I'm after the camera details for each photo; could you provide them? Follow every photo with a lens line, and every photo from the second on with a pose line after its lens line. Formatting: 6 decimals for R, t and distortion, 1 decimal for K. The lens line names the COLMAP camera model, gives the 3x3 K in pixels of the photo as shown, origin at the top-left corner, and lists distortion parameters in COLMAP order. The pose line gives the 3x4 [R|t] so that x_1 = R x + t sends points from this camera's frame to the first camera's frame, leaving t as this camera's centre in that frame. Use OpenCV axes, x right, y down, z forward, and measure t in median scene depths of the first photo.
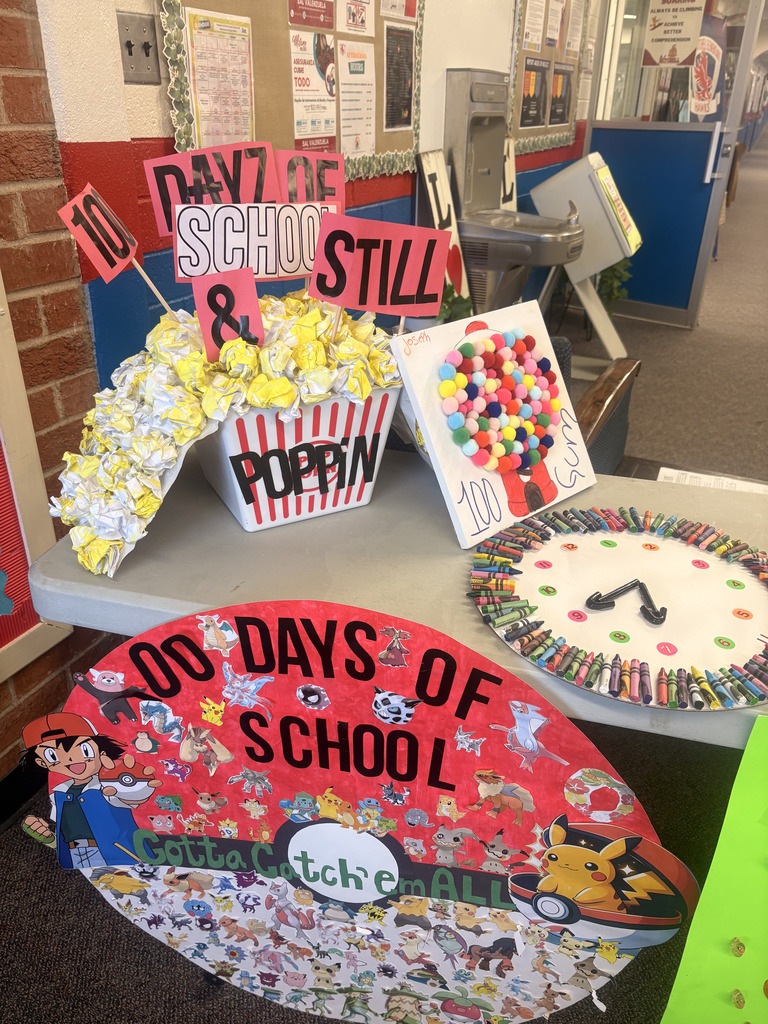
lens RADIAL K [[775.0, 0, 376.8], [0, 775.0, 515.1], [0, 0, 1]] dist [0.009229, -0.024417]
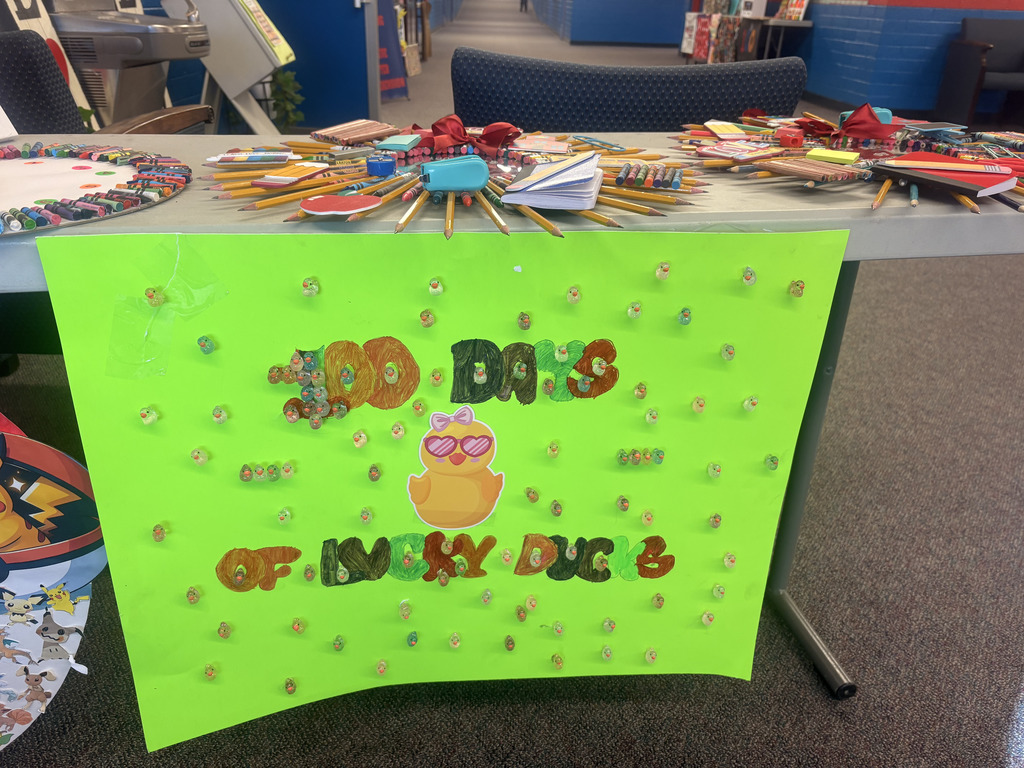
lens RADIAL K [[775.0, 0, 507.7], [0, 775.0, 382.4], [0, 0, 1]] dist [0.009229, -0.024417]
pose [[0.891822, -0.185377, 0.412660, 0.130901], [0.187949, 0.981564, 0.034755, 0.113012], [-0.411495, 0.046563, 0.910222, -0.017232]]
